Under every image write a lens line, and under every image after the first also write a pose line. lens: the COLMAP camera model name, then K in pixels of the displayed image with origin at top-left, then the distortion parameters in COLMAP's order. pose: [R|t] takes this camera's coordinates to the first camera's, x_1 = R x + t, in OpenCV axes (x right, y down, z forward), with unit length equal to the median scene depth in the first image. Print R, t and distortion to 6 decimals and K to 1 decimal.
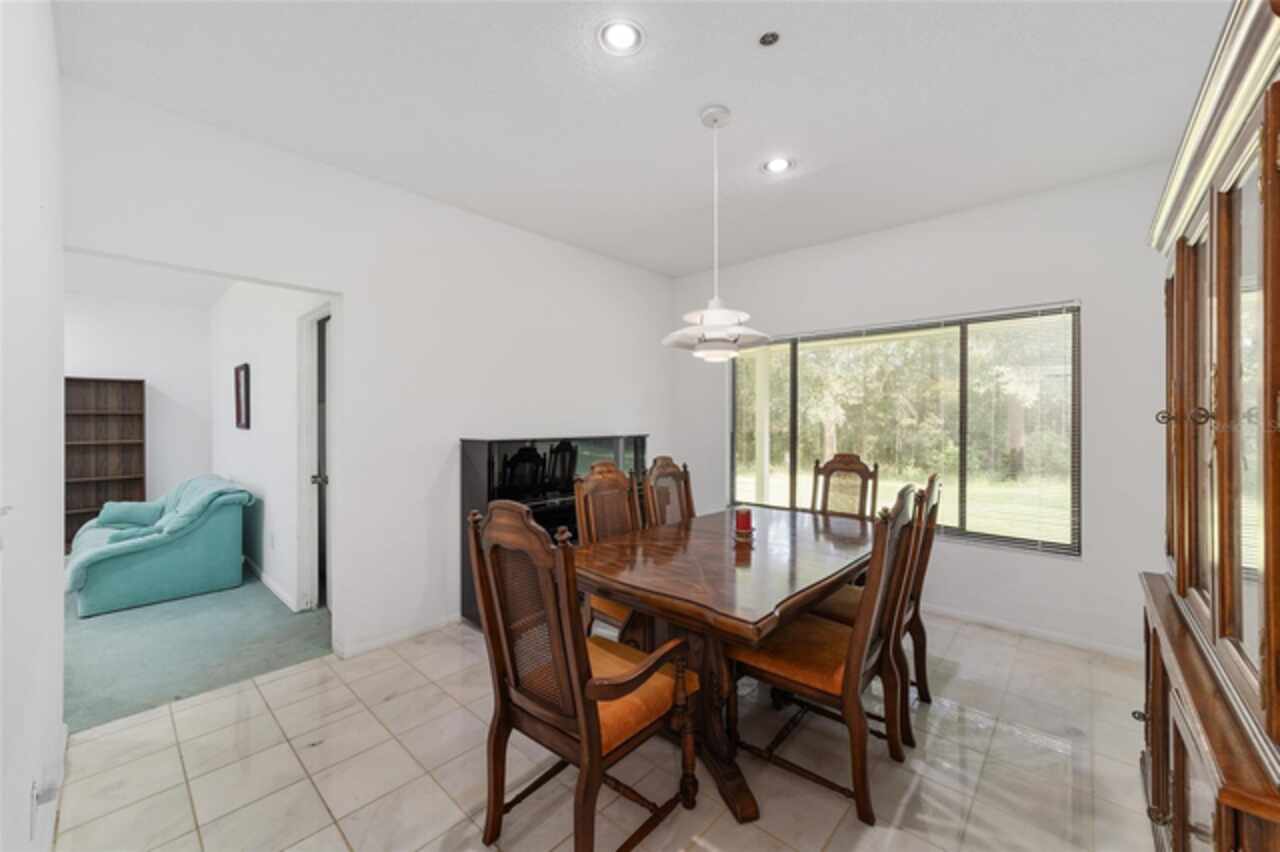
lens RADIAL K [[494.2, 0, 632.6], [0, 494.2, 421.3], [0, 0, 1]] dist [-0.003555, 0.003148]
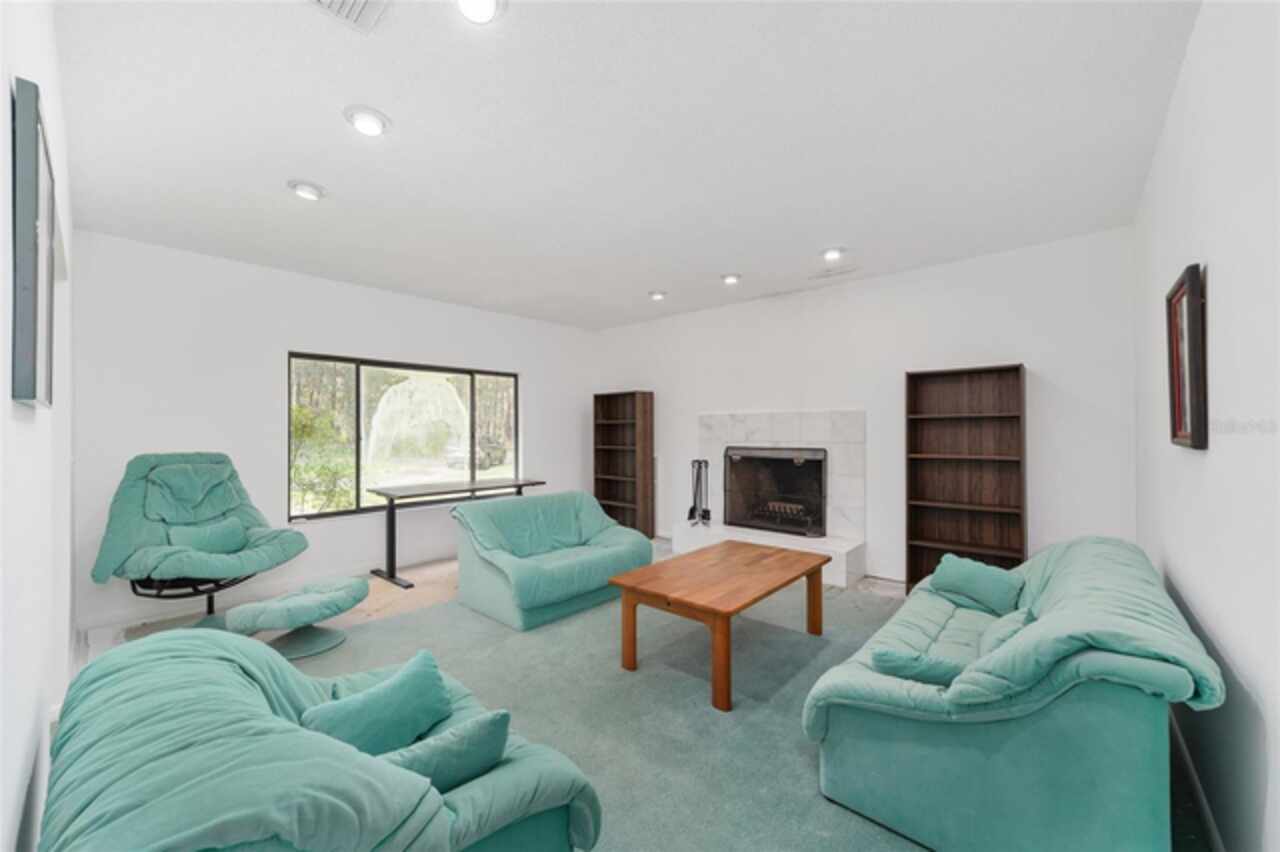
lens RADIAL K [[494.2, 0, 635.9], [0, 494.2, 425.6], [0, 0, 1]] dist [-0.003555, 0.003148]
pose [[0.018943, -0.005980, -0.999803, -0.362319], [0.001179, 0.999982, -0.005959, 0.001307], [0.999820, -0.001065, 0.018950, 0.491649]]
